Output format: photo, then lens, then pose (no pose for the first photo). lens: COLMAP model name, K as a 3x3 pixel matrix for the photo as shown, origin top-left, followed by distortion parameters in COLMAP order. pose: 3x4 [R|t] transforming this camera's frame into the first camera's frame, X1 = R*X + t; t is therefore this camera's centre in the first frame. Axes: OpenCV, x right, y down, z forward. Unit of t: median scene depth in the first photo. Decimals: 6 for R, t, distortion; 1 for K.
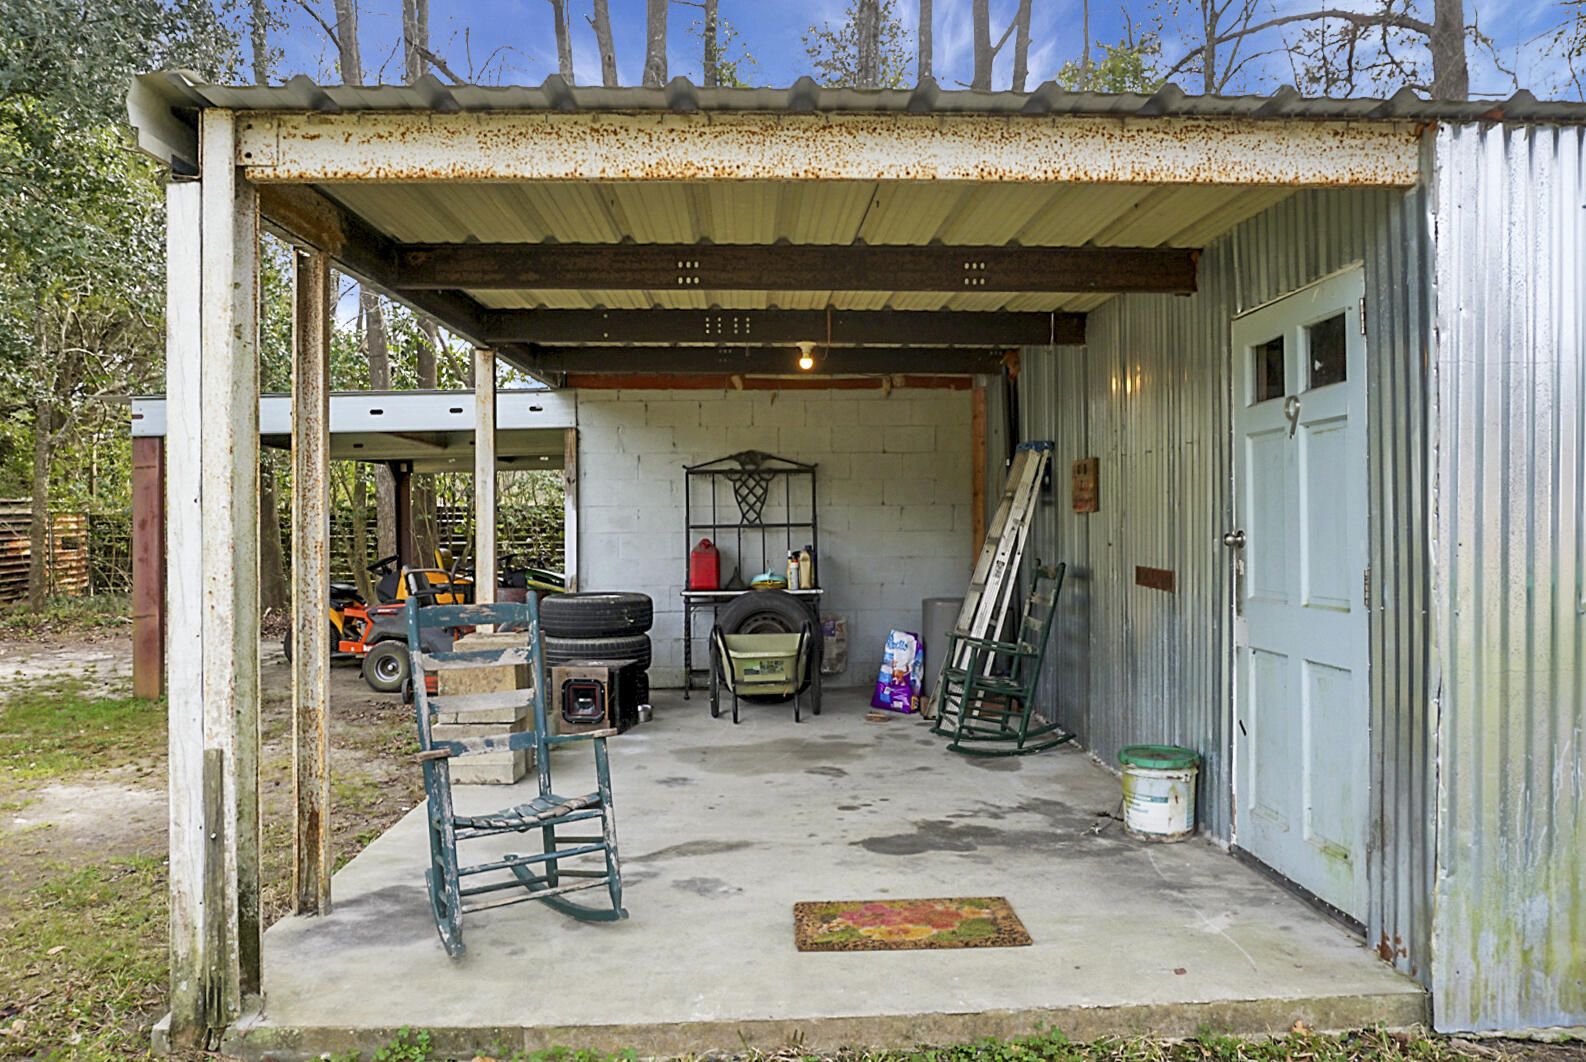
lens RADIAL K [[1136.9, 0, 793.0], [0, 1136.9, 531.0], [0, 0, 1]] dist [0.001301, 0.107862]
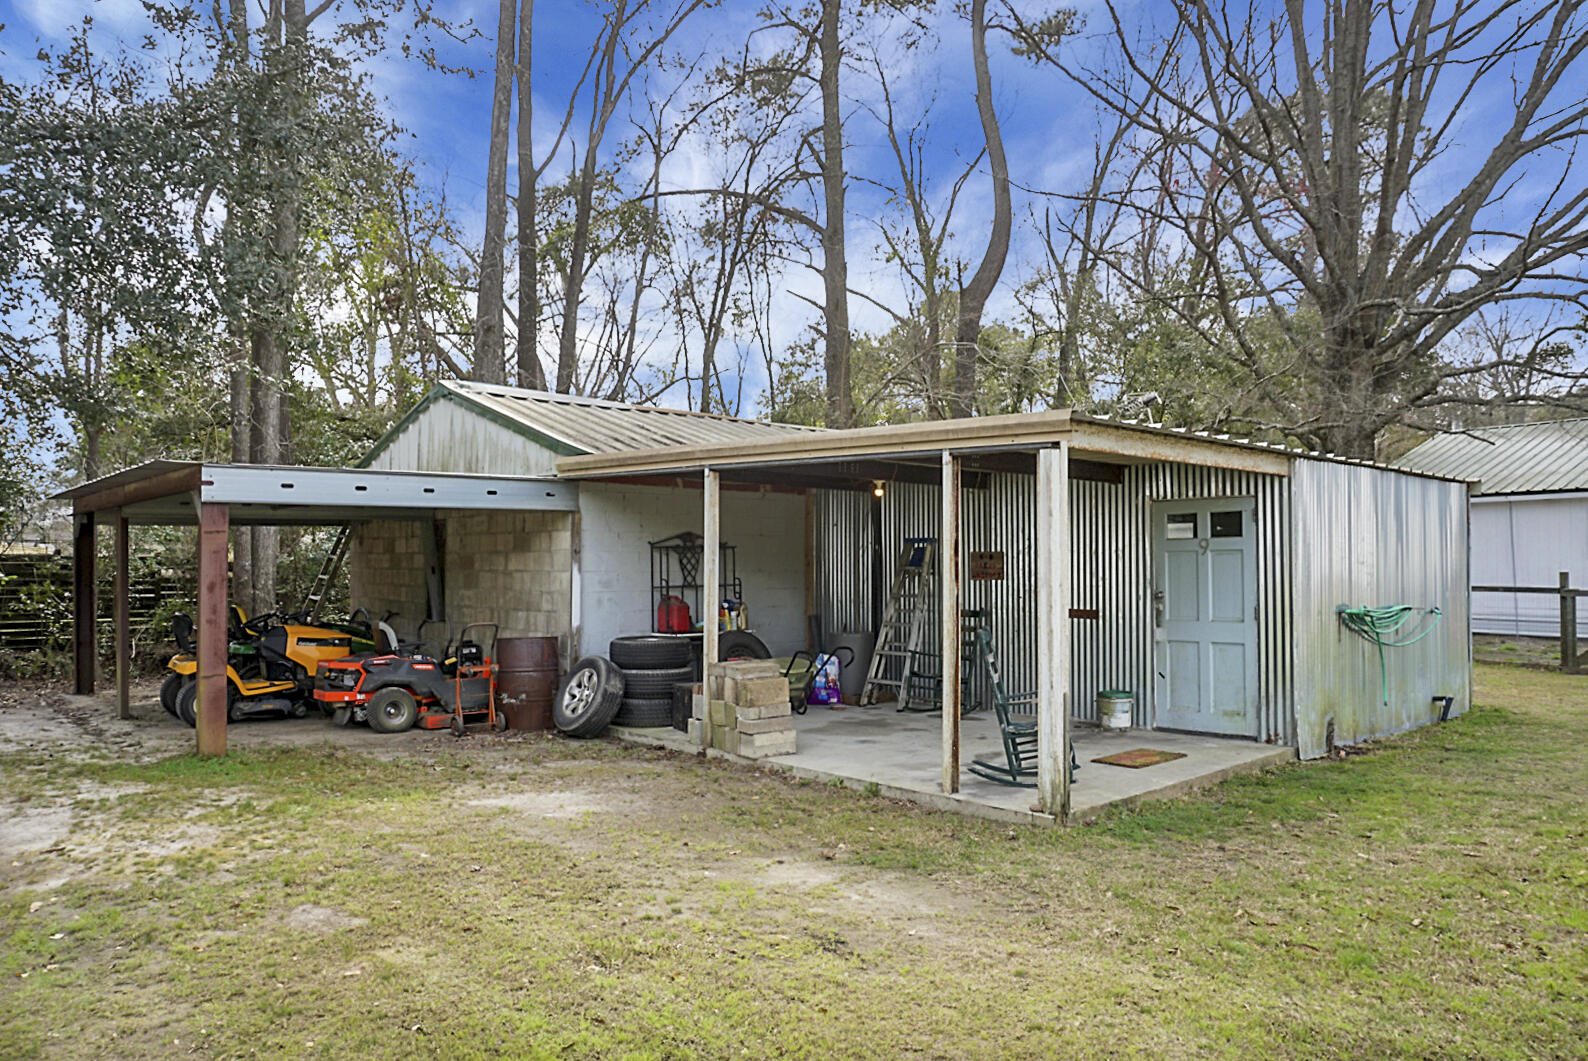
lens RADIAL K [[1114.4, 0, 794.0], [0, 1114.4, 530.5], [0, 0, 1]] dist [-0.046491, 0.046884]
pose [[0.777165, 0.021243, 0.628938, -1.129865], [0.003707, 0.999258, -0.038332, -0.028126], [-0.629286, 0.032122, 0.776510, -0.207165]]
